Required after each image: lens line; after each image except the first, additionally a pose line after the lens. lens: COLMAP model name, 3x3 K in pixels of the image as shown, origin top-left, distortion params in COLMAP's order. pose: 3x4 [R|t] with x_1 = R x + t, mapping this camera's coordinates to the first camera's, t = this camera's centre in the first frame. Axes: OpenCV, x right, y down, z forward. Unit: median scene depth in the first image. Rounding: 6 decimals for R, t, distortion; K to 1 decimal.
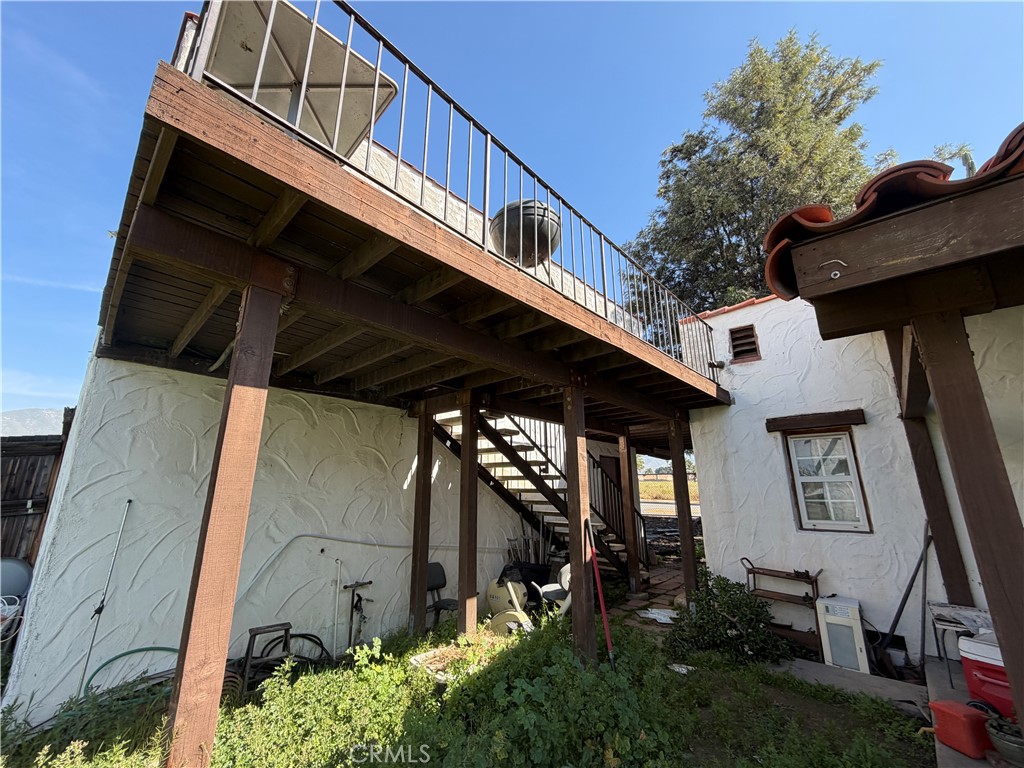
lens RADIAL K [[408.6, 0, 509.4], [0, 408.6, 386.3], [0, 0, 1]] dist [0.002755, -0.000635]
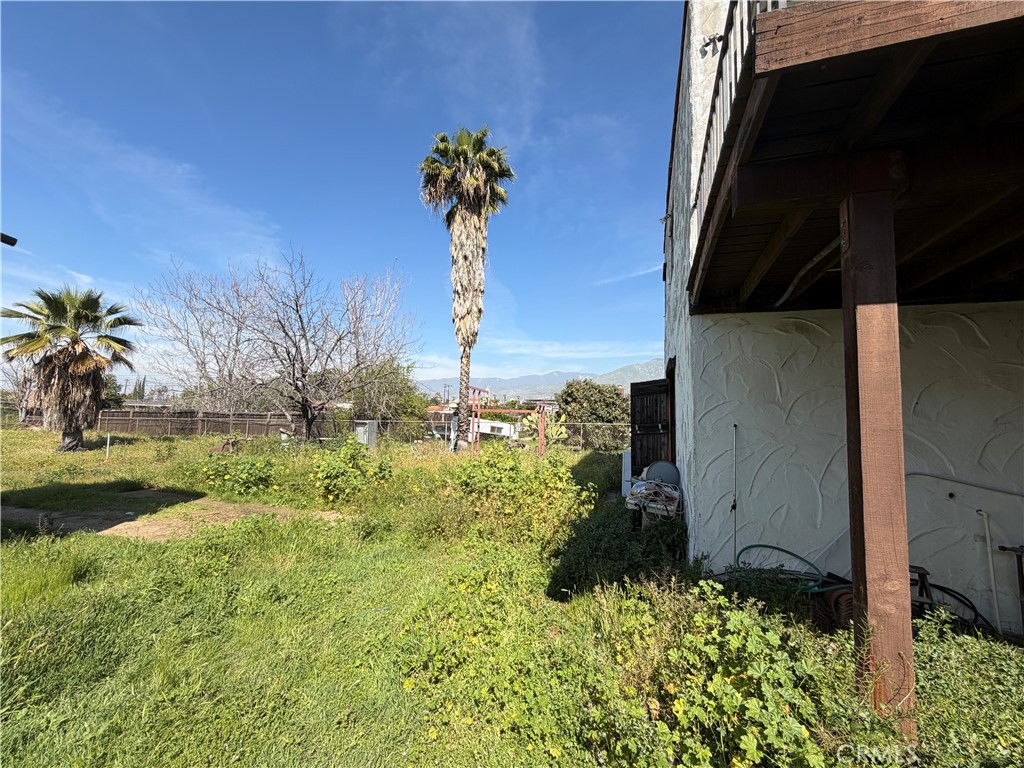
lens RADIAL K [[408.6, 0, 507.6], [0, 408.6, 385.7], [0, 0, 1]] dist [0.002755, -0.000635]
pose [[0.403371, -0.055578, -0.913347, -0.076564], [0.197401, 0.979936, 0.027550, -0.003813], [0.893490, -0.191409, 0.406249, -0.077255]]
